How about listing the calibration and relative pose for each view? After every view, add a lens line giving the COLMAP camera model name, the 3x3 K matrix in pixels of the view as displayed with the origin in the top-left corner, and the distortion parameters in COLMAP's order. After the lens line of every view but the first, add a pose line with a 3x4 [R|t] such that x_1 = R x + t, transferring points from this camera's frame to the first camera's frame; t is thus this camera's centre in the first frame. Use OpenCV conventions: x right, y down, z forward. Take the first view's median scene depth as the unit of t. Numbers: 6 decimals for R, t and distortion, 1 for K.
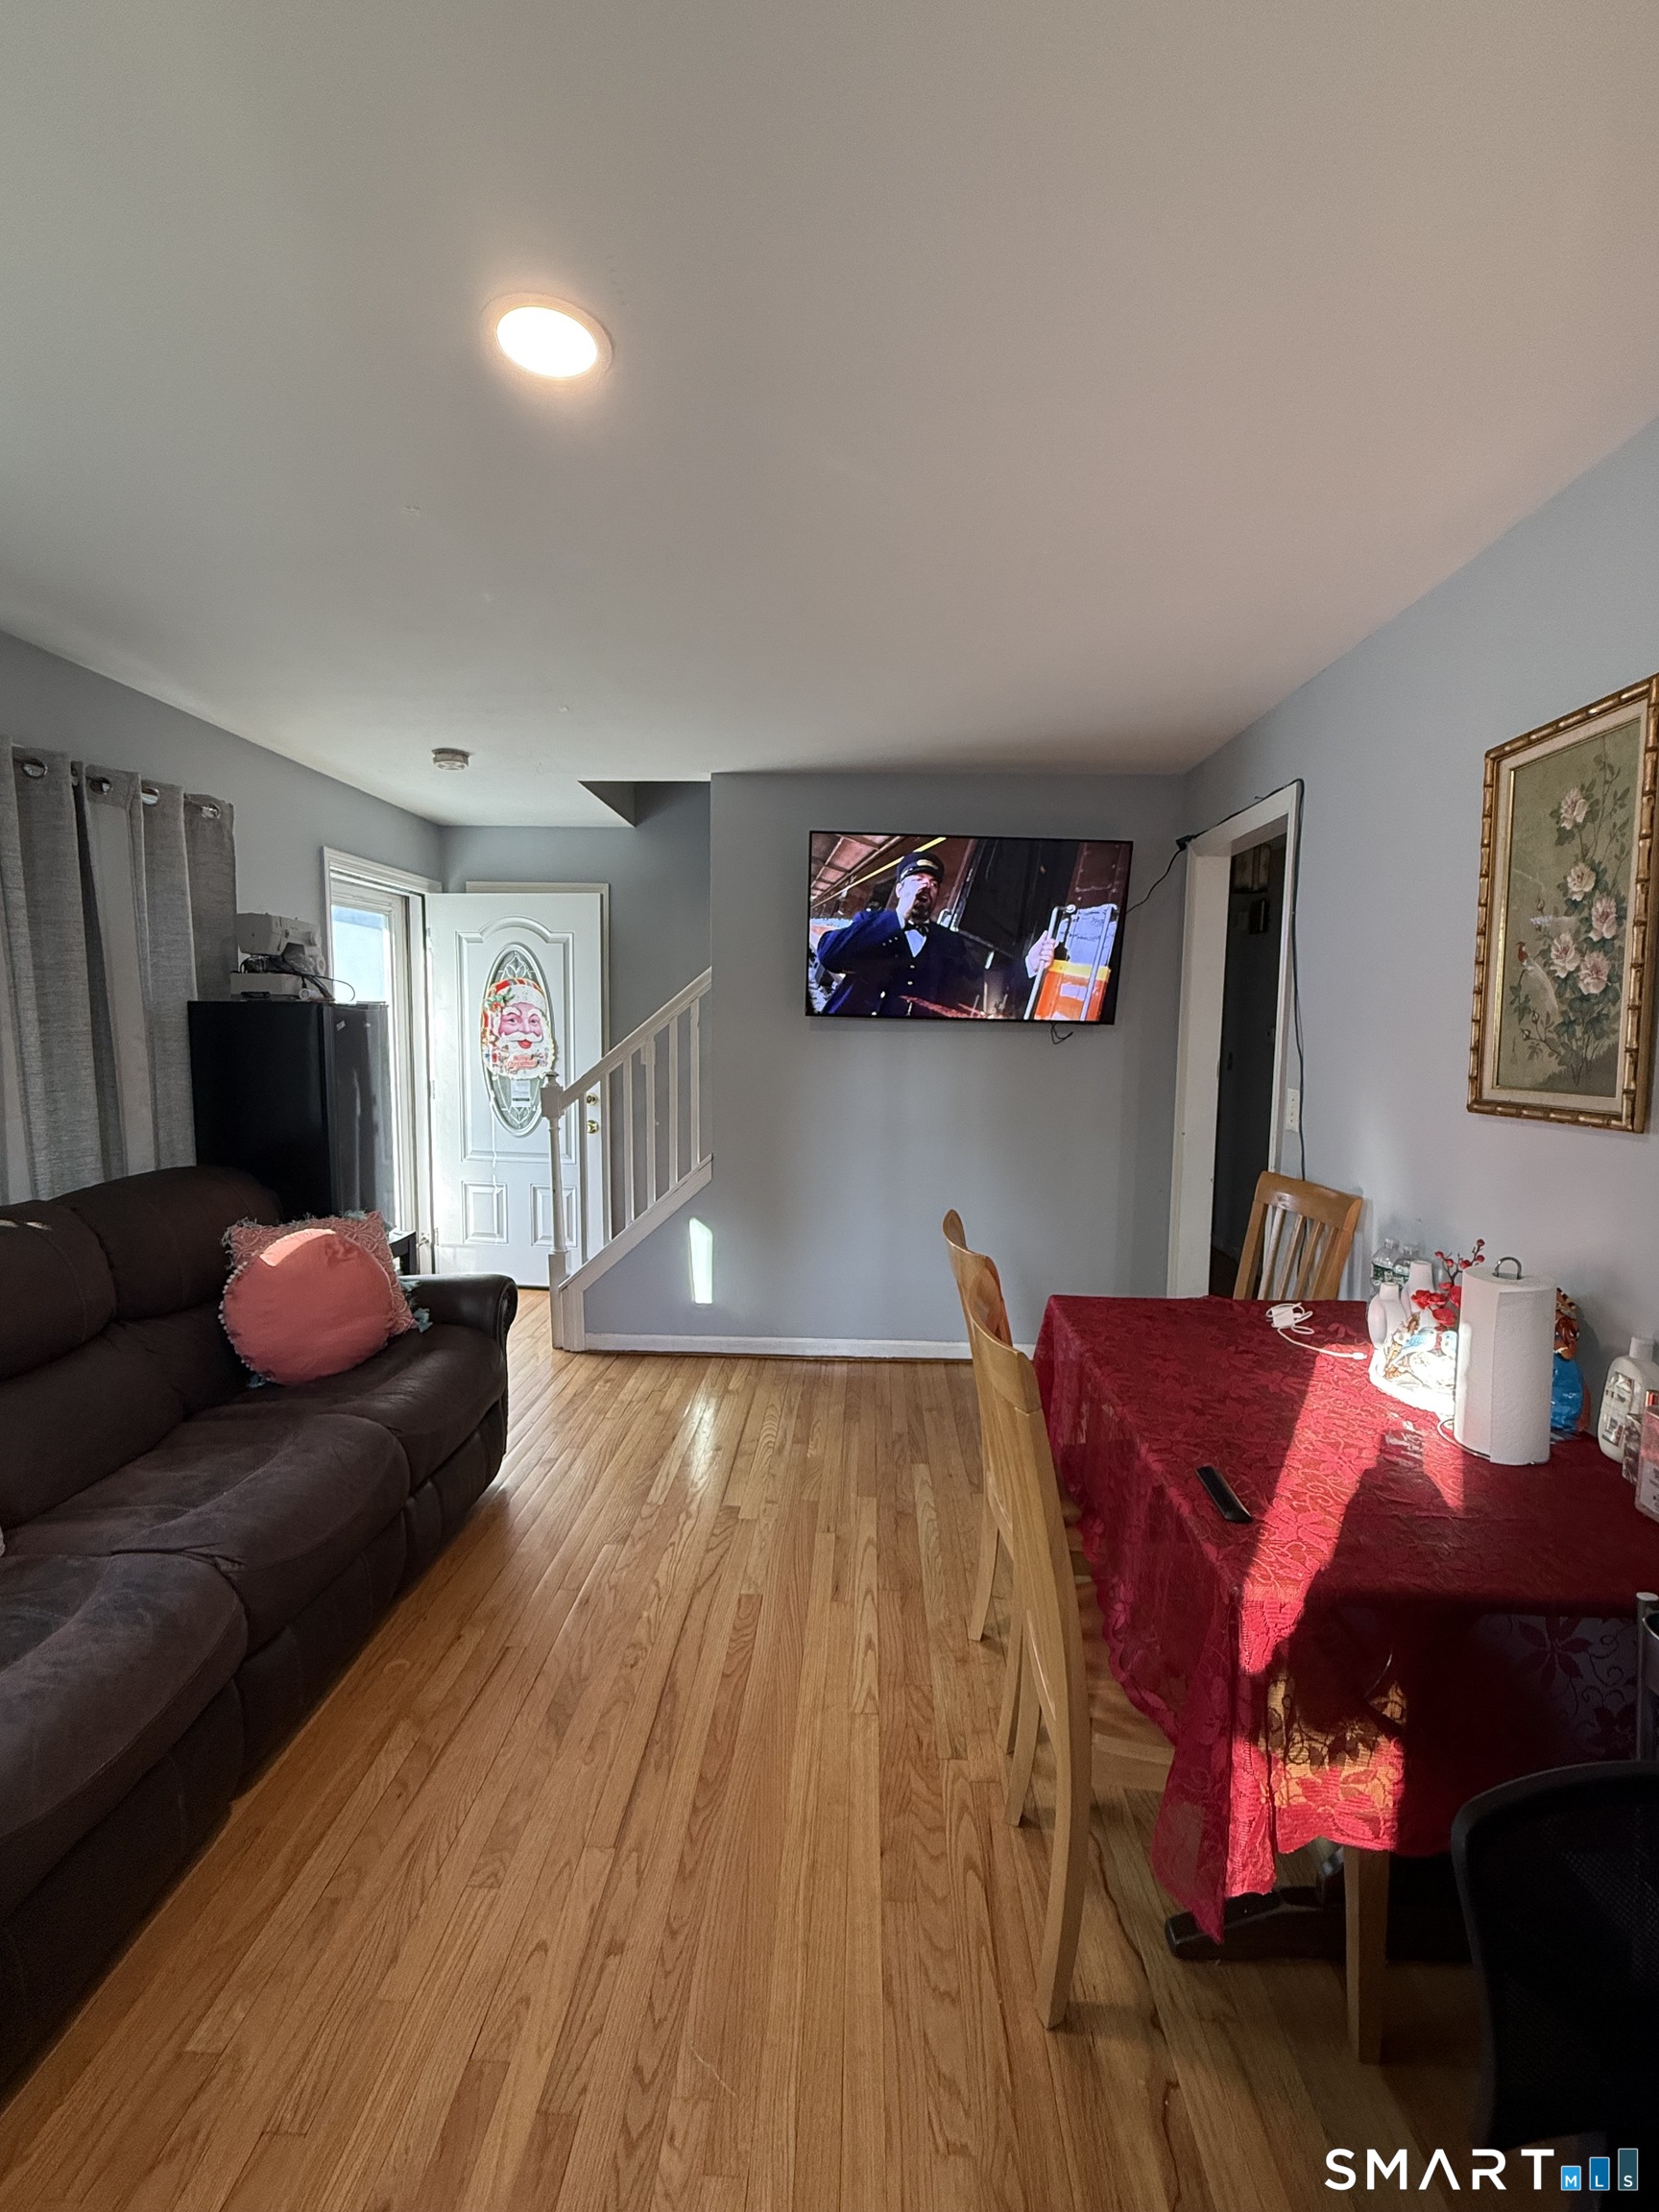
lens RADIAL K [[883.6, 0, 825.9], [0, 883.6, 1102.1], [0, 0, 1]] dist [0.000842, -0.000007]
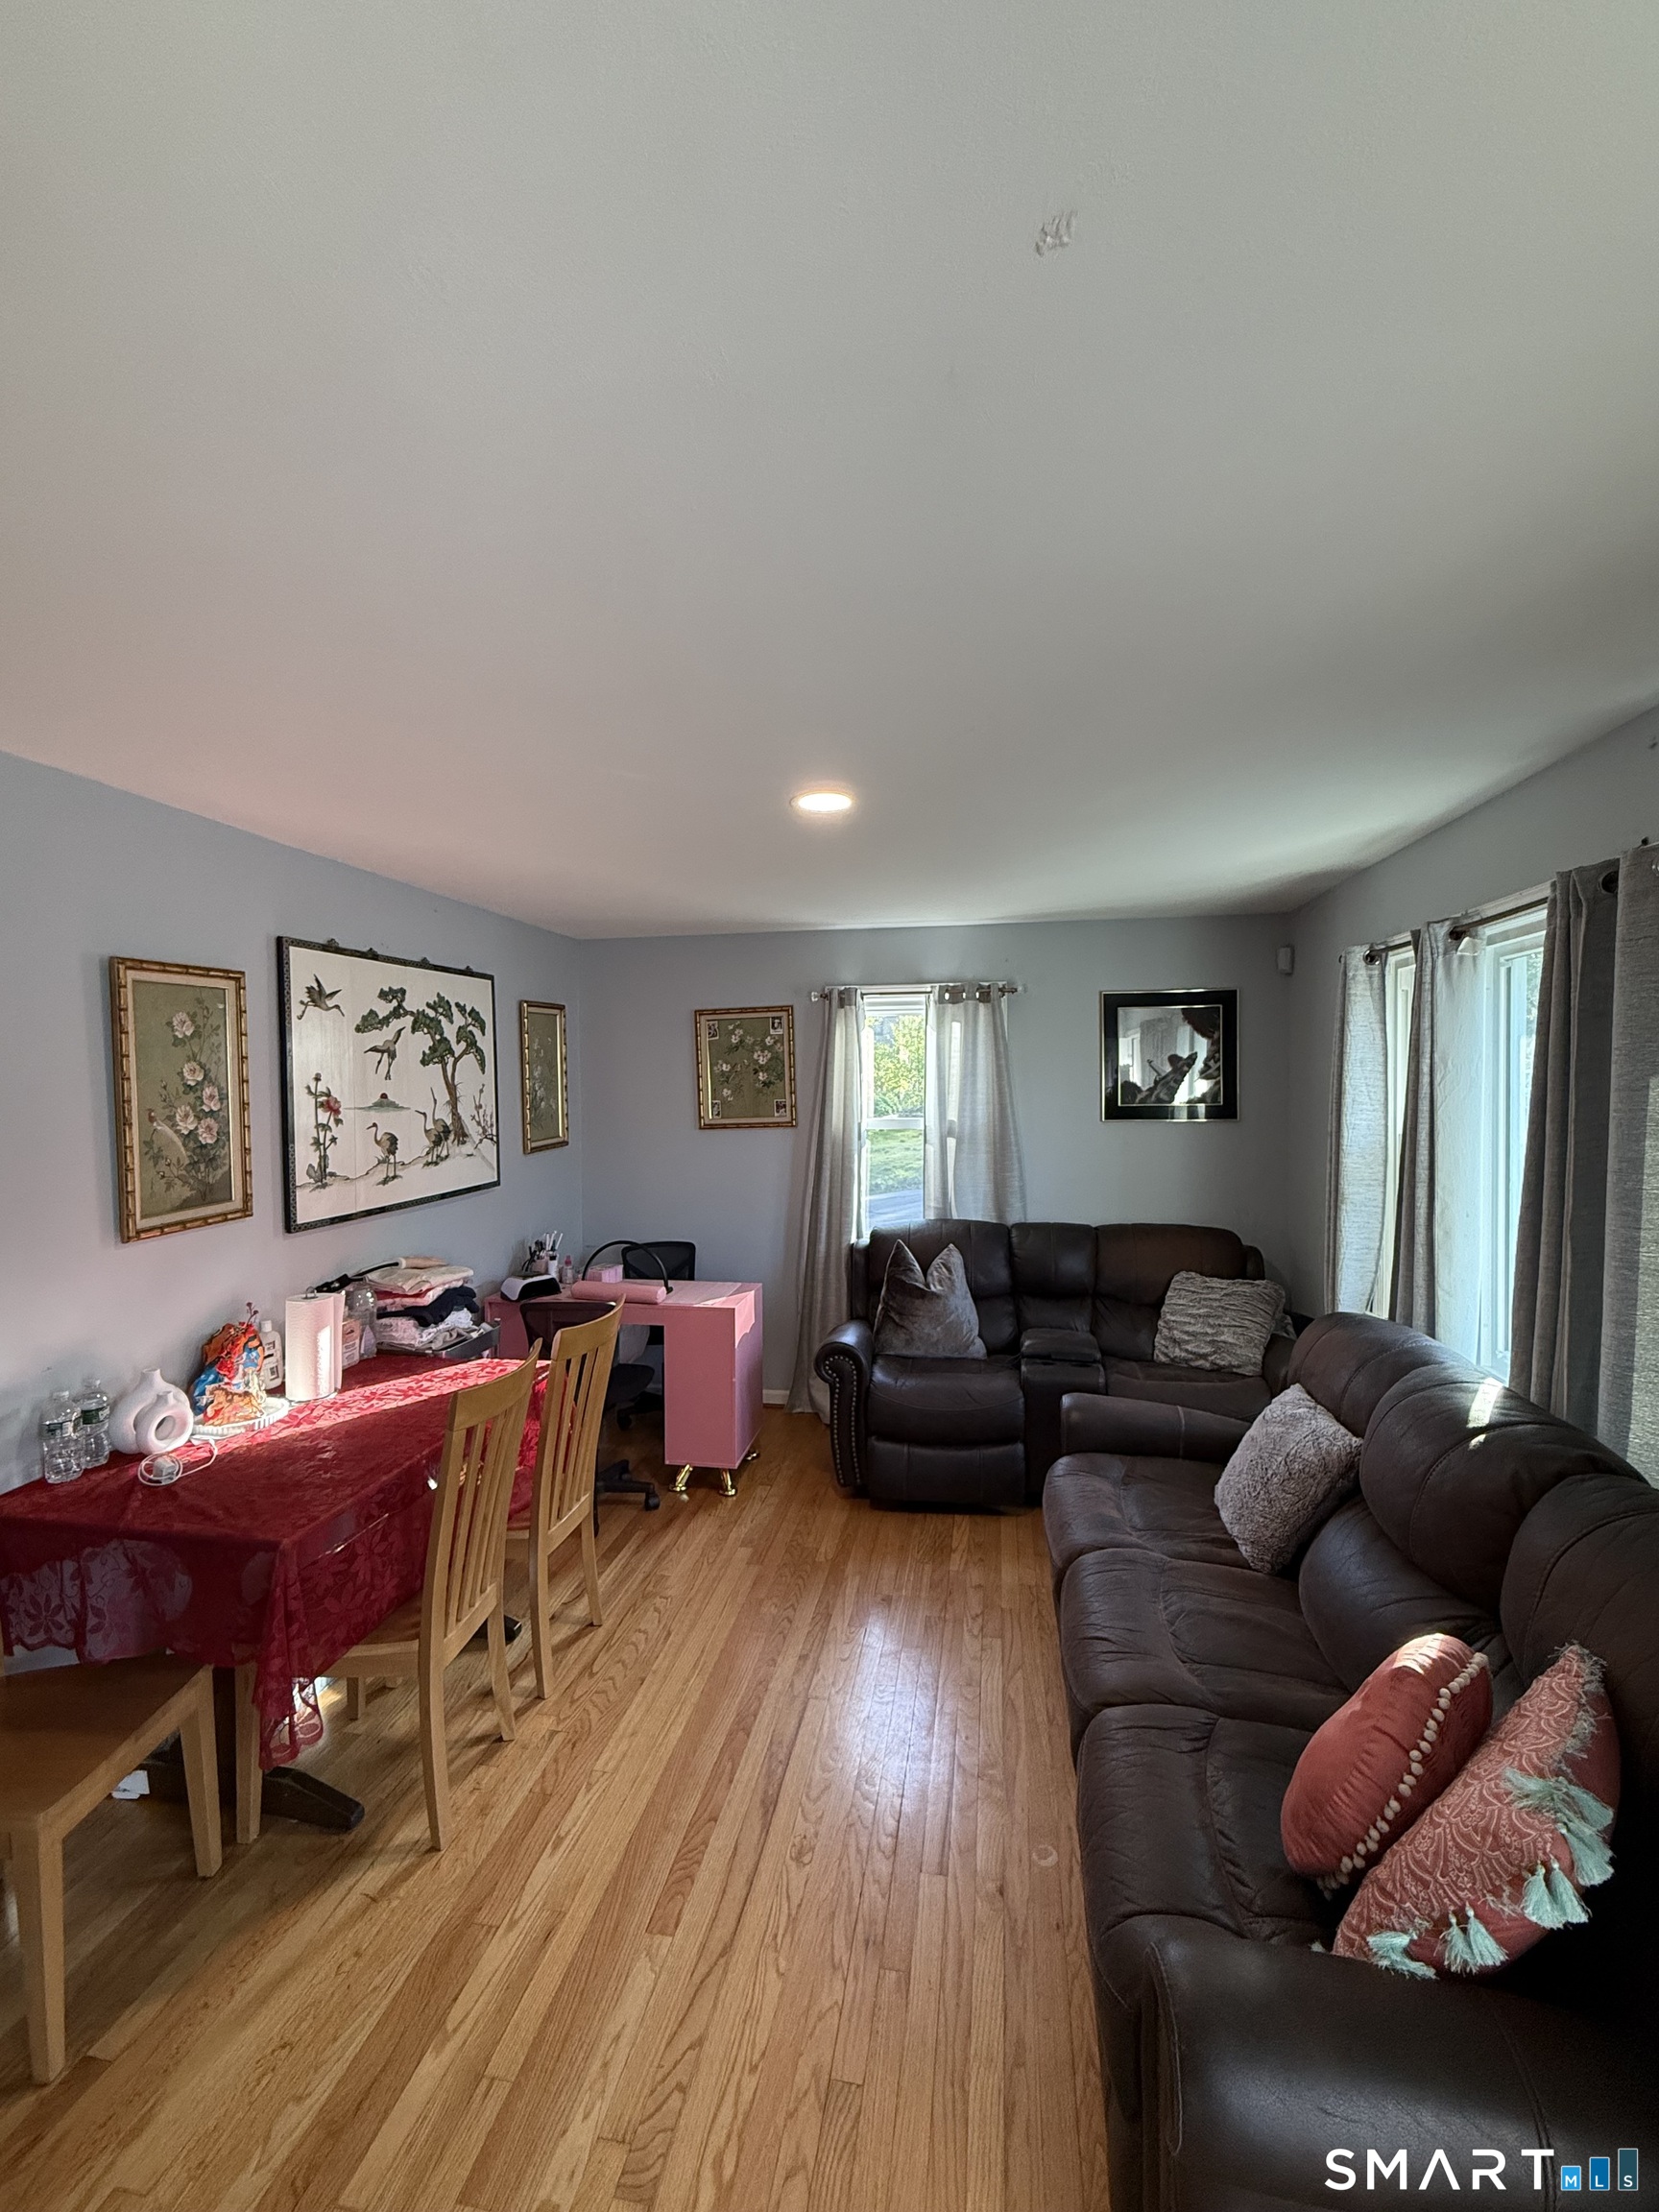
lens RADIAL K [[883.6, 0, 832.6], [0, 883.6, 1107.5], [0, 0, 1]] dist [0.000842, -0.000007]
pose [[-0.990726, -0.007546, 0.135666, -0.476371], [0.010263, 0.991449, 0.130093, -0.373052], [-0.135488, 0.130279, -0.982176, 2.339947]]
